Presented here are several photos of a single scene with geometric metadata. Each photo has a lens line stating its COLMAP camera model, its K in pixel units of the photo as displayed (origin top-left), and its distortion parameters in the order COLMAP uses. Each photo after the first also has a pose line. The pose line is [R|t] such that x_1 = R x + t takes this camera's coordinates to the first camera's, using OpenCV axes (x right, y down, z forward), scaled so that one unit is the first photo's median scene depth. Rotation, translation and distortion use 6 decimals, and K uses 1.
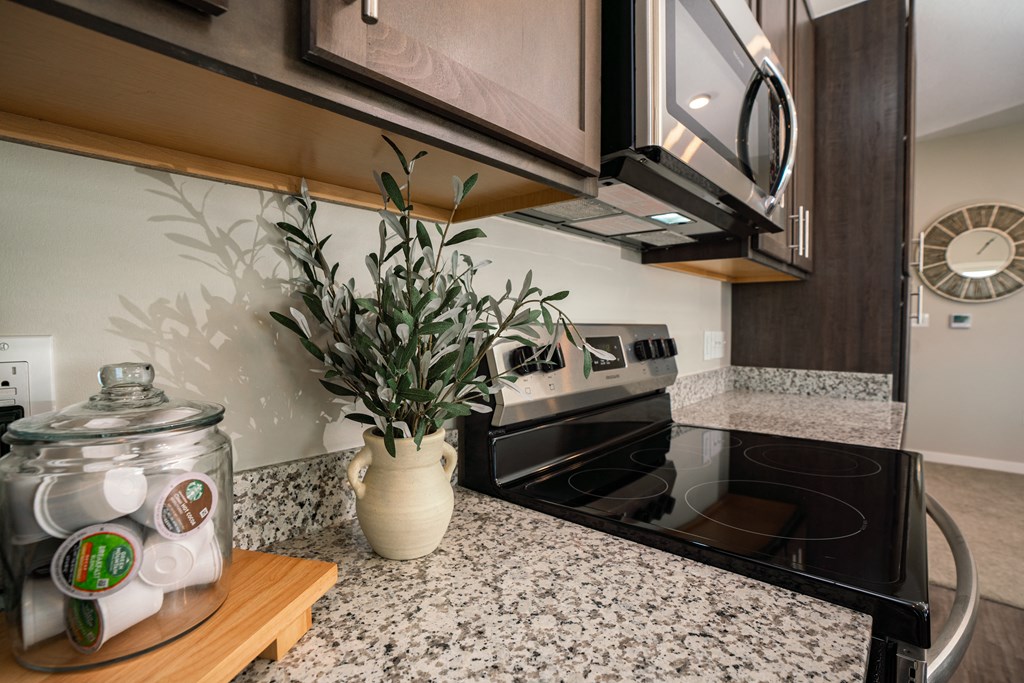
lens RADIAL K [[485.2, 0, 493.1], [0, 485.2, 338.8], [0, 0, 1]] dist [-0.077812, 0.032361]
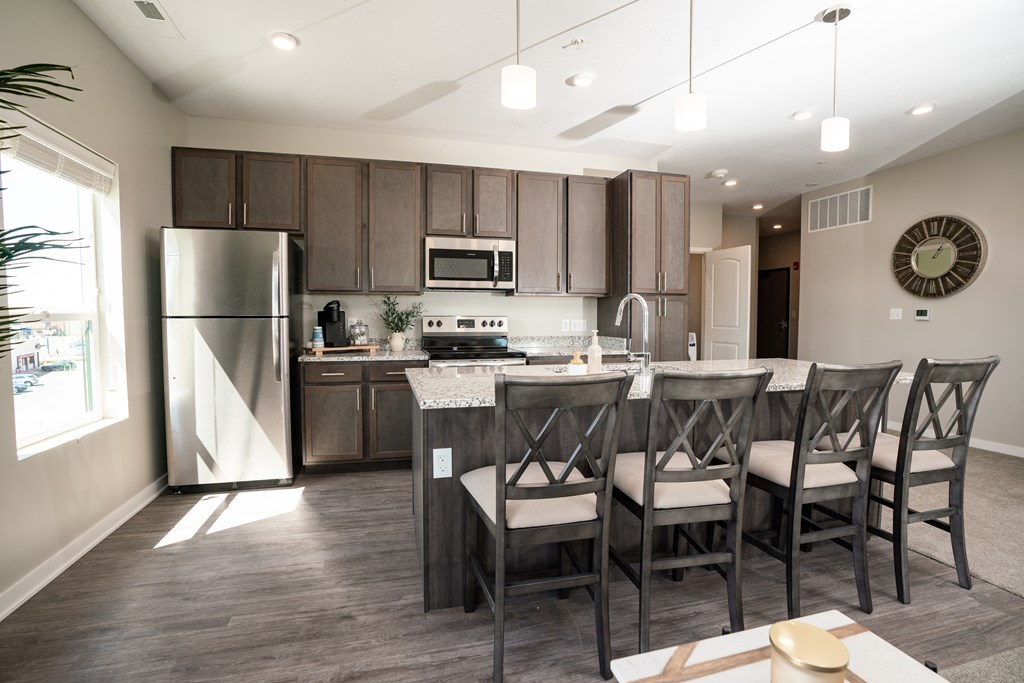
lens RADIAL K [[482.1, 0, 505.0], [0, 482.1, 339.9], [0, 0, 1]] dist [-0.074409, 0.031648]
pose [[0.827686, 0.028035, -0.560490, 4.180947], [-0.018202, 0.999567, 0.023118, 0.102294], [0.560896, -0.008932, 0.827838, -3.172511]]
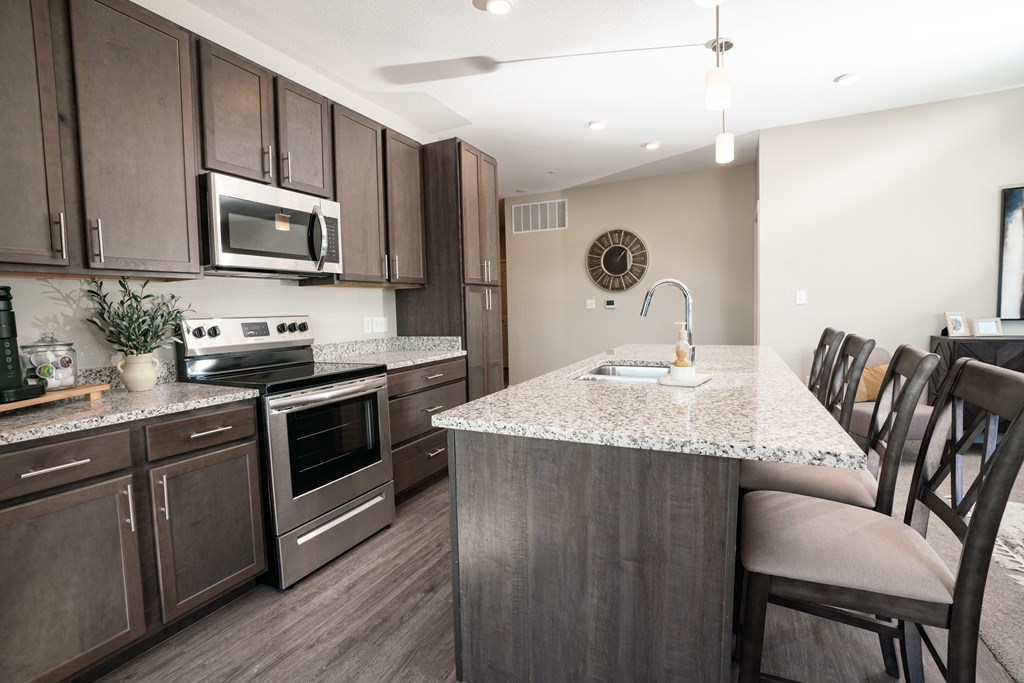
lens RADIAL K [[482.1, 0, 505.0], [0, 482.1, 339.9], [0, 0, 1]] dist [-0.074409, 0.031648]
pose [[0.962261, -0.045112, 0.268365, 1.227508], [0.037529, 0.998740, 0.033322, 0.075855], [-0.269530, -0.021993, 0.962741, -2.421998]]
